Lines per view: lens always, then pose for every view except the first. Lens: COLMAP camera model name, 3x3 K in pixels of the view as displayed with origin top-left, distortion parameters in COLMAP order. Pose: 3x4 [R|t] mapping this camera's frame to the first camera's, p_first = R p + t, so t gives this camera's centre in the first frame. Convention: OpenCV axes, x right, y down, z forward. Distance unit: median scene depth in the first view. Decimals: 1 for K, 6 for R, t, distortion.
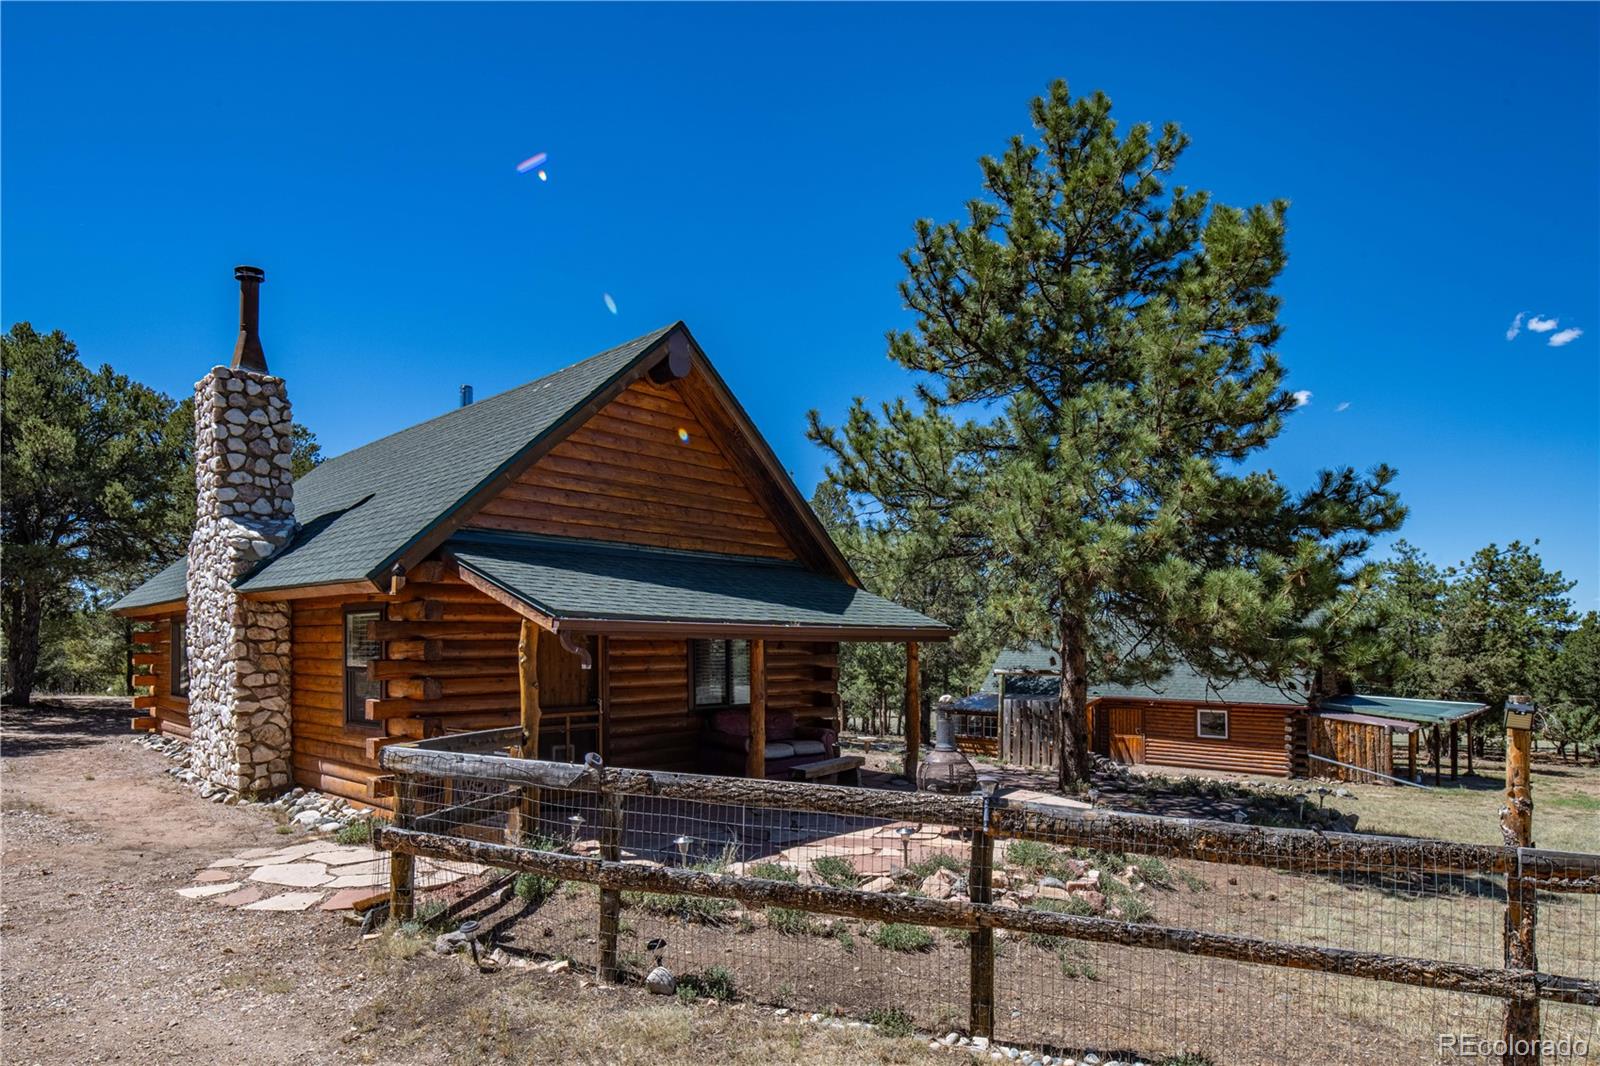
lens RADIAL K [[914.1, 0, 800.8], [0, 914.1, 630.0], [0, 0, 1]] dist [0.002978, 0.023789]
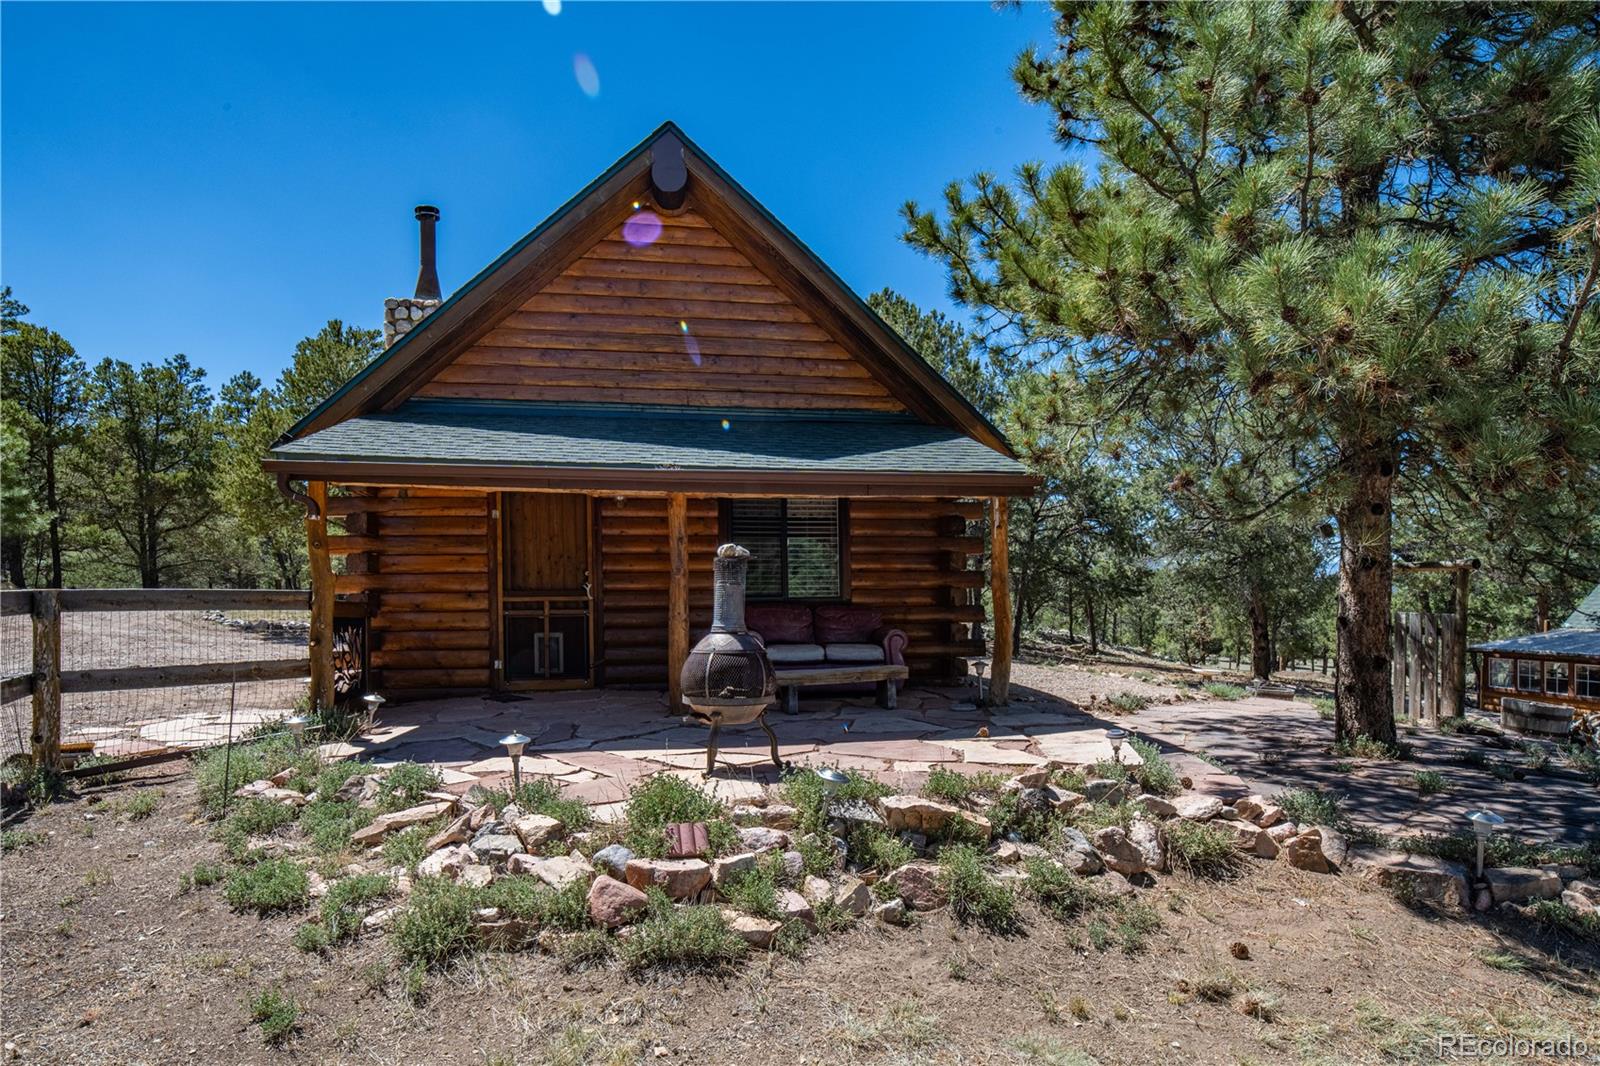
lens RADIAL K [[873.2, 0, 757.0], [0, 873.2, 600.3], [0, 0, 1]] dist [0.000189, 0.000458]
pose [[0.788984, 0.002319, -0.614409, 0.406405], [0.018931, 0.999426, 0.028083, 0.068402], [0.614122, -0.033788, 0.788488, 0.414701]]
